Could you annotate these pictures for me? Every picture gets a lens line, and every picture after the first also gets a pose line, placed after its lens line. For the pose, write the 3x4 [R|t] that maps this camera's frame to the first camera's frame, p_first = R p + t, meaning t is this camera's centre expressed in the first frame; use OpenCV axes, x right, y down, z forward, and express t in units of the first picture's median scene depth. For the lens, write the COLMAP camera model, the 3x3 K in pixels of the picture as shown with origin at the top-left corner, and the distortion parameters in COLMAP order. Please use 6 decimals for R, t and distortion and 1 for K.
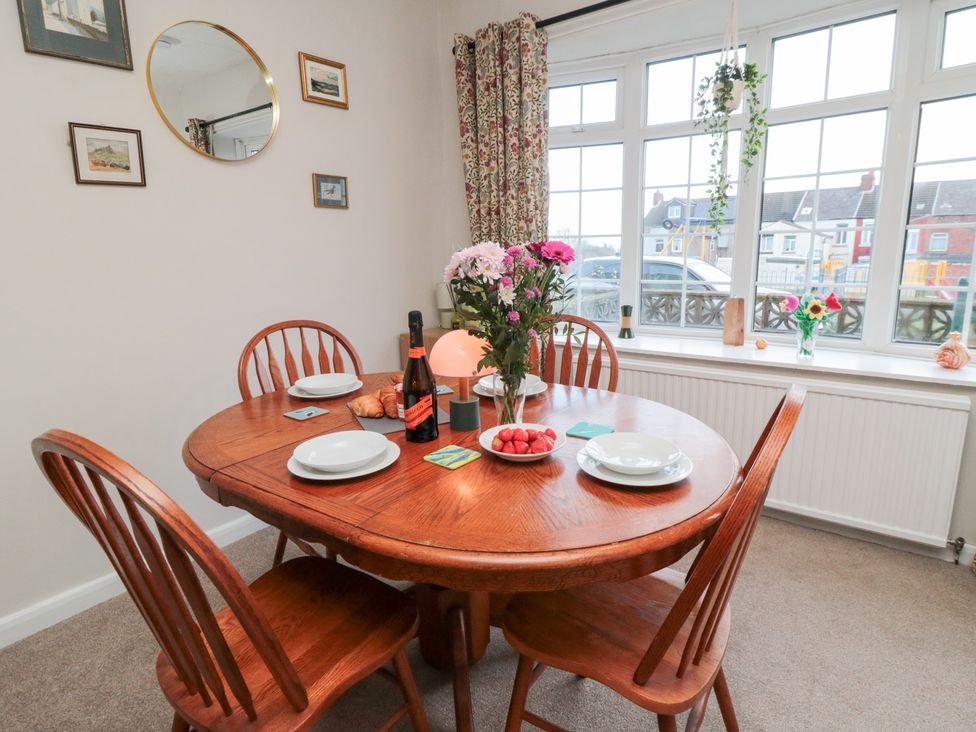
lens RADIAL K [[522.0, 0, 508.2], [0, 522.0, 361.9], [0, 0, 1]] dist [0.001594, -0.013194]
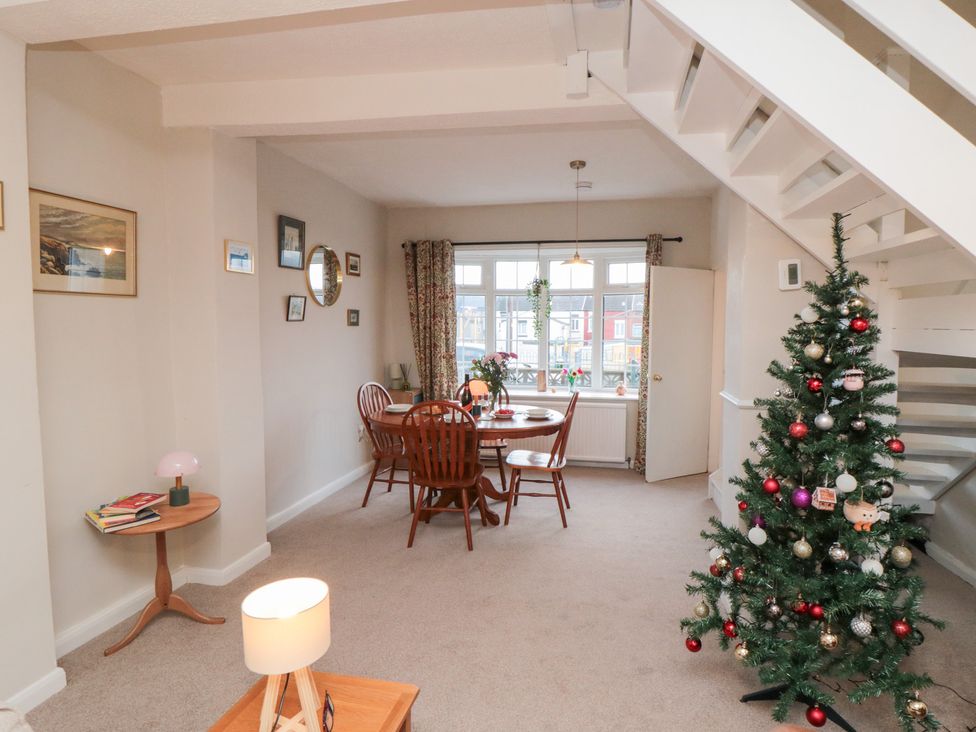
lens RADIAL K [[522.0, 0, 508.2], [0, 522.0, 361.9], [0, 0, 1]] dist [0.001594, -0.013194]
pose [[0.908027, -0.004380, 0.418889, -0.609206], [0.066346, 0.988828, -0.133479, 0.126908], [-0.413624, 0.148994, 0.898174, -0.915009]]
